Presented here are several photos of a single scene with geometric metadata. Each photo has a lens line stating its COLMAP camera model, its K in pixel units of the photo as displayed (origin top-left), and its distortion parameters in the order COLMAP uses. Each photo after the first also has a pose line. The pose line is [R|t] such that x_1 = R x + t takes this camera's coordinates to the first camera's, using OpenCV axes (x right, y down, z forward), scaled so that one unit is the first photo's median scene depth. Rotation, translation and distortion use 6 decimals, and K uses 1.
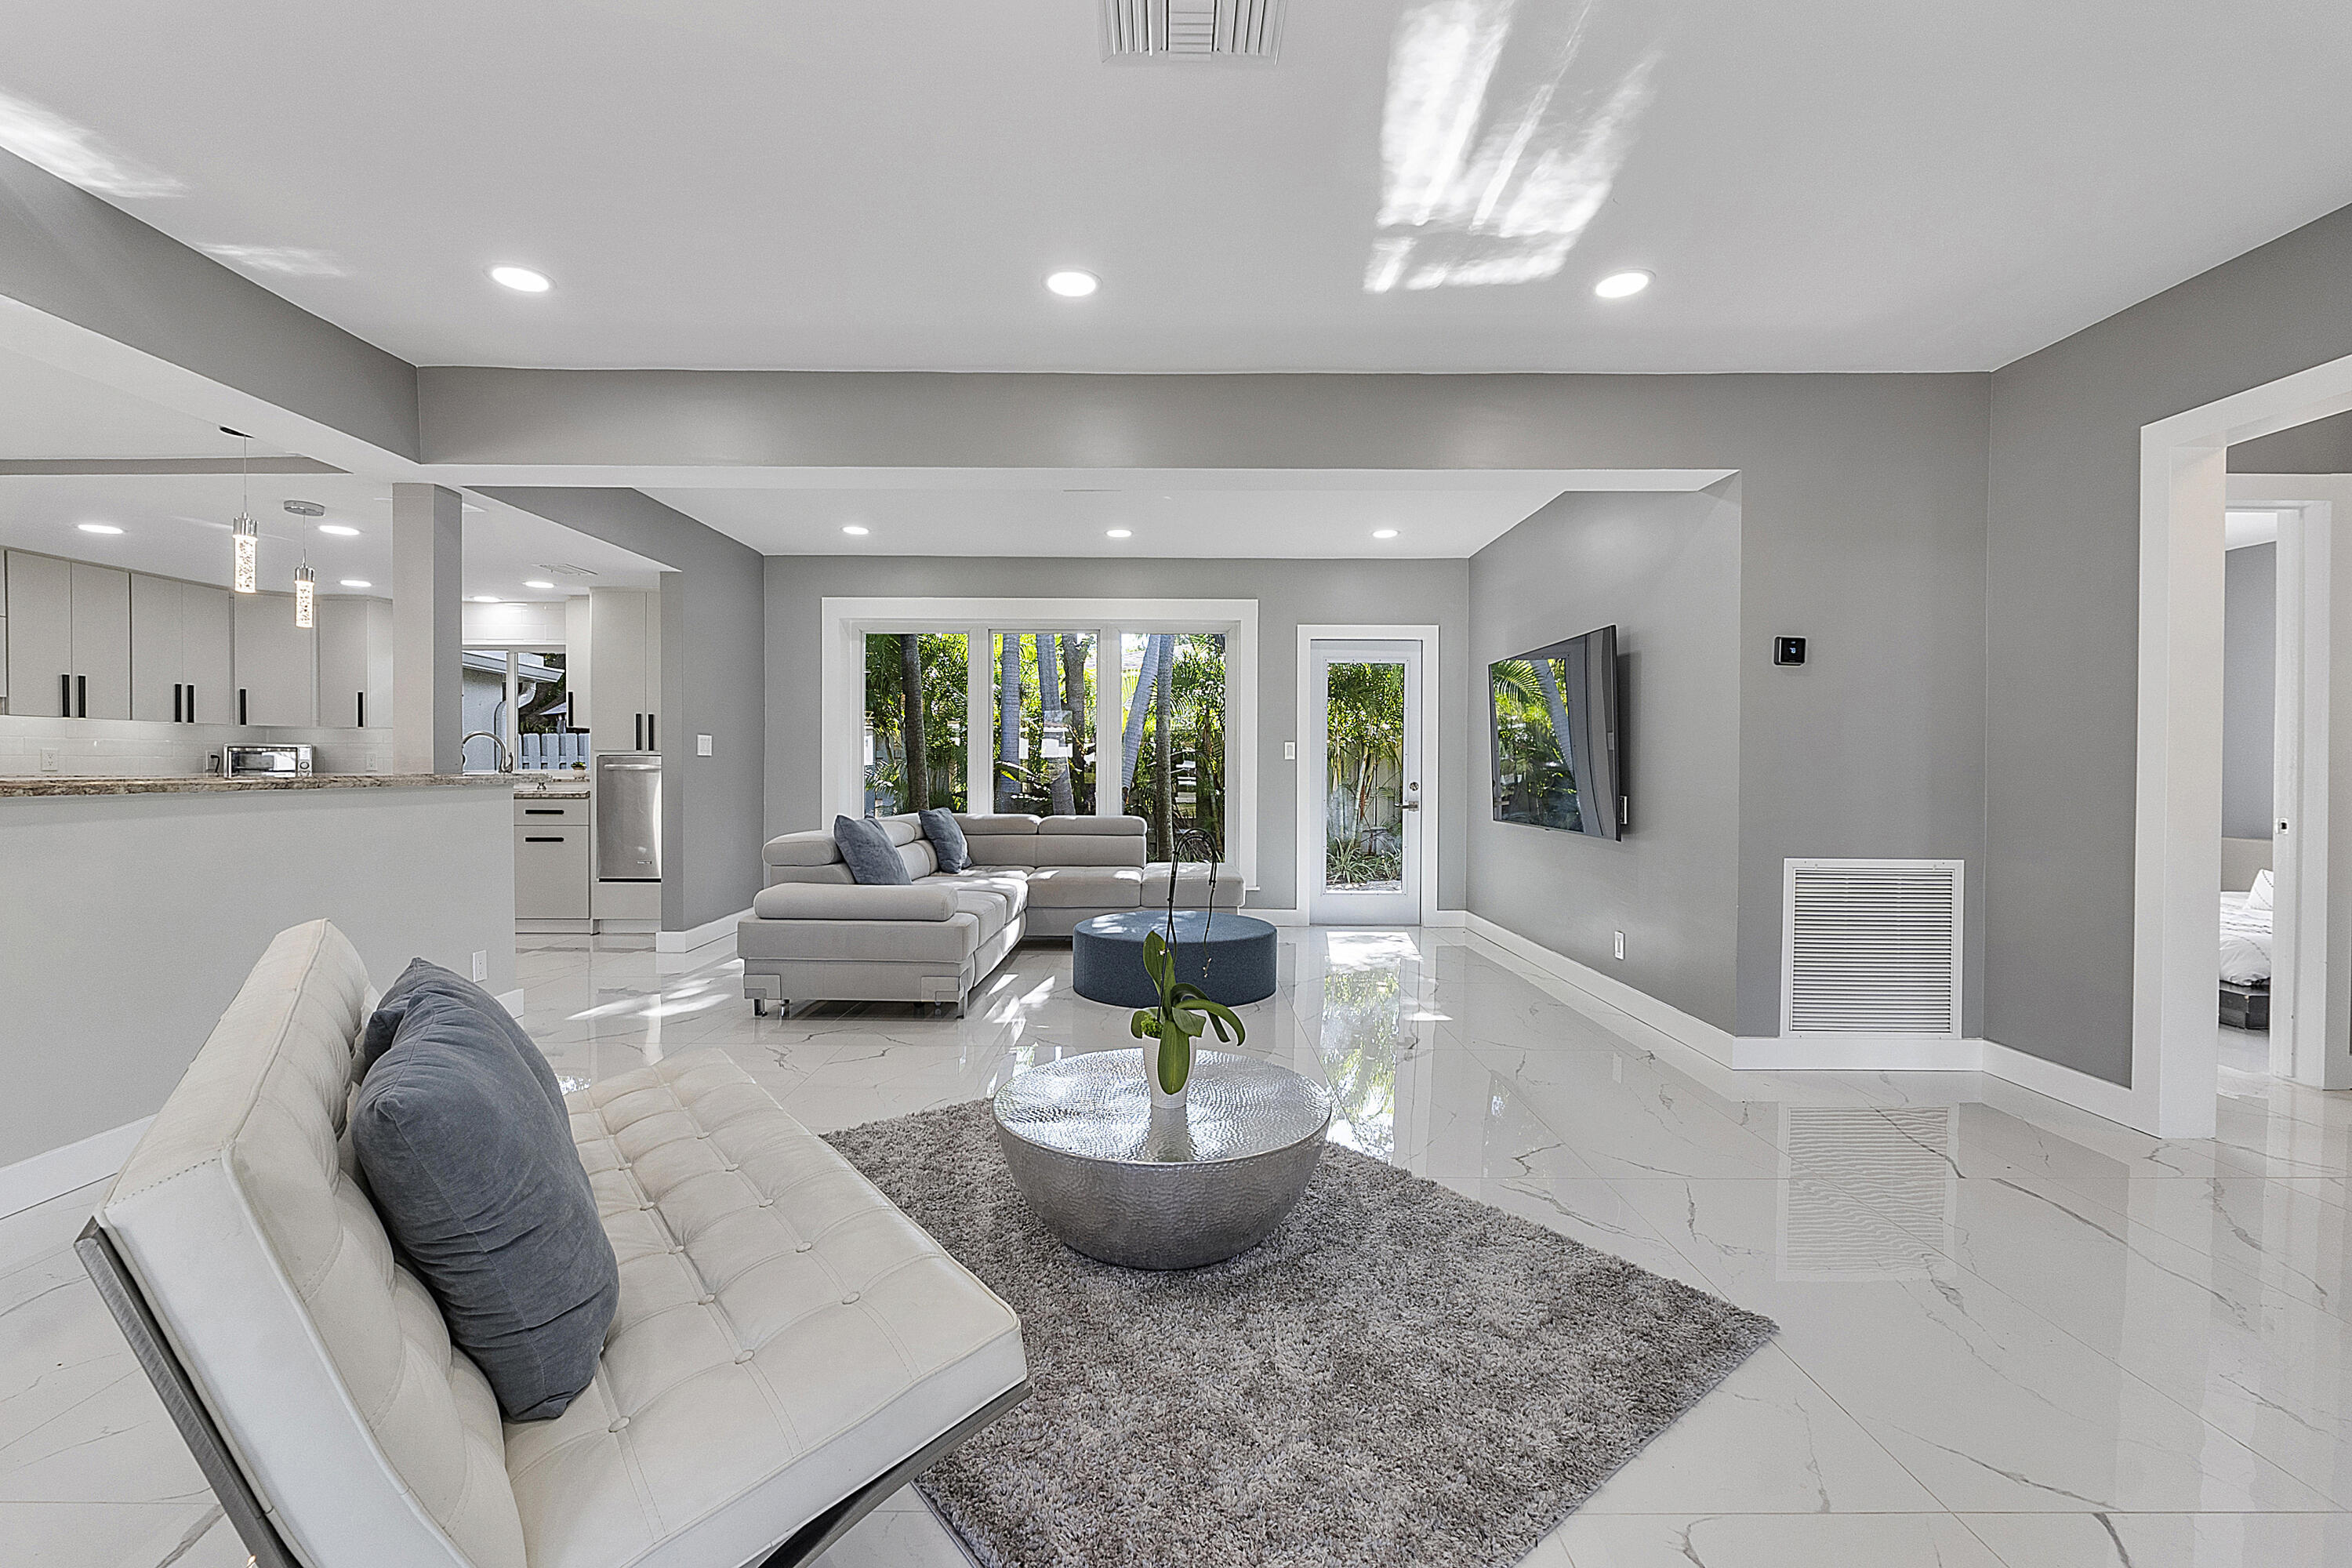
lens RADIAL K [[997.4, 0, 1172.9], [0, 997.4, 771.3], [0, 0, 1]] dist [-0.005544, -0.000578]
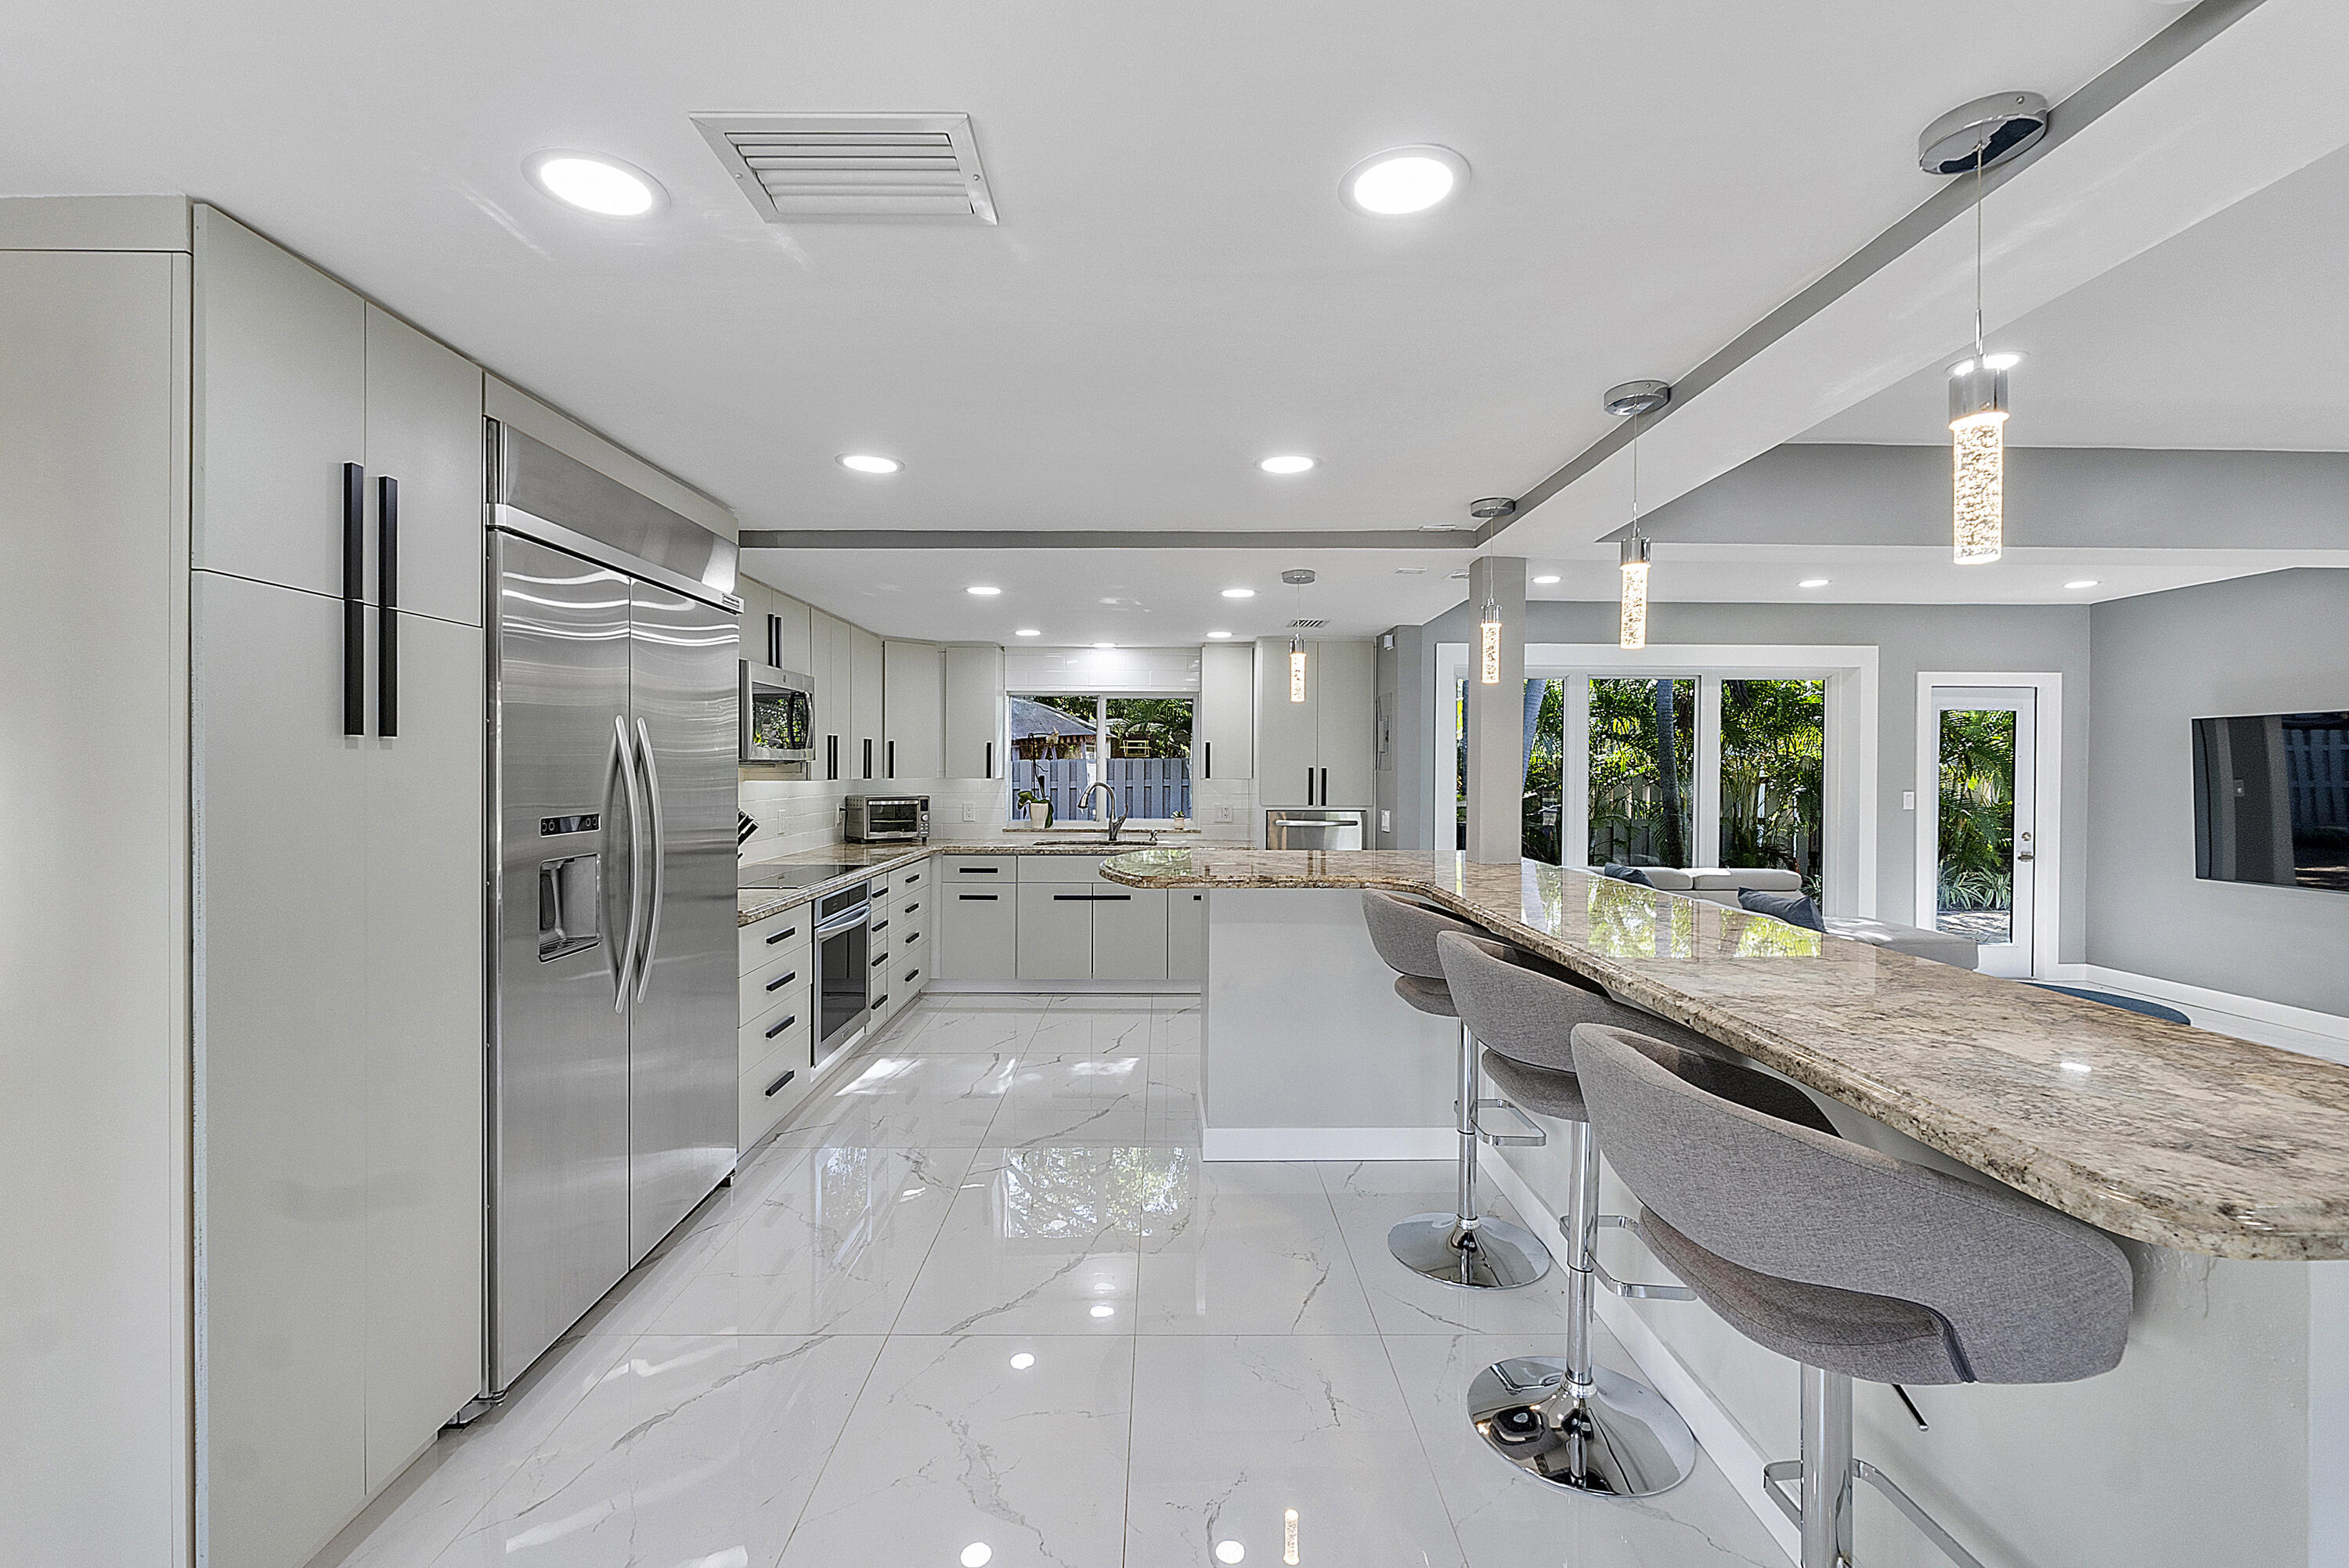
lens RADIAL K [[993.1, 0, 1172.3], [0, 993.1, 775.6], [0, 0, 1]] dist [-0.004781, -0.001394]
pose [[0.999985, 0.000505, 0.005494, -0.630534], [-0.000517, 0.999998, 0.002155, -0.048315], [-0.005493, -0.002157, 0.999983, 0.031542]]
